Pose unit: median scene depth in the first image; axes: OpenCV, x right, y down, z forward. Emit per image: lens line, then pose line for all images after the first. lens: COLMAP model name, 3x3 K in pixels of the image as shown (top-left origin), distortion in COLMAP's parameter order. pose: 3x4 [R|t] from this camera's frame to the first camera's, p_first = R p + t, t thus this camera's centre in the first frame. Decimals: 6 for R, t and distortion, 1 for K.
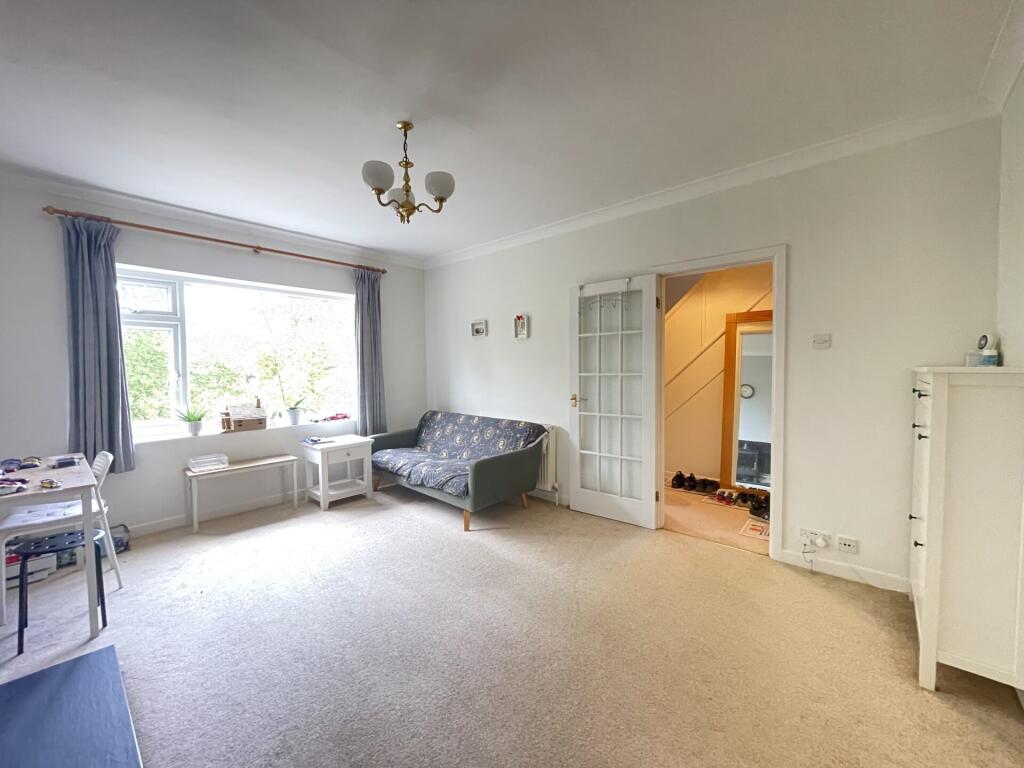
lens RADIAL K [[412.9, 0, 511.7], [0, 412.9, 385.0], [0, 0, 1]] dist [-0.007900, 0.001653]
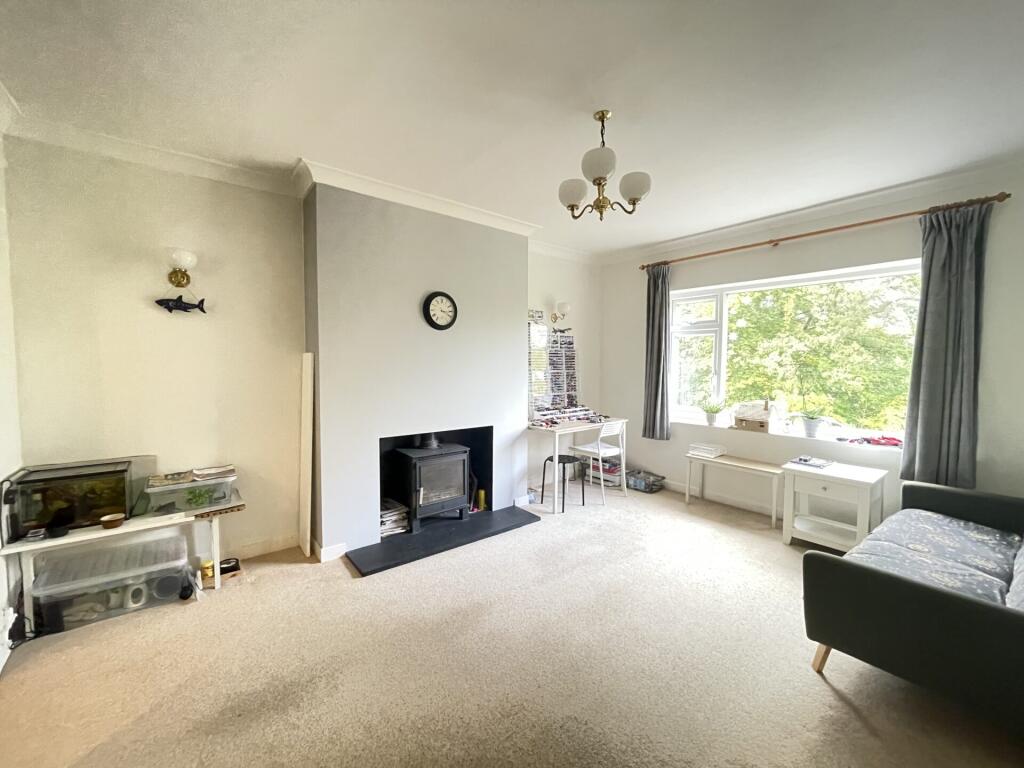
lens RADIAL K [[412.9, 0, 511.1], [0, 412.9, 382.2], [0, 0, 1]] dist [-0.007900, 0.001653]
pose [[-0.164046, 0.060552, -0.984593, 0.438822], [-0.045581, 0.996583, 0.068883, -0.050189], [0.985399, 0.056179, -0.160725, 0.591120]]
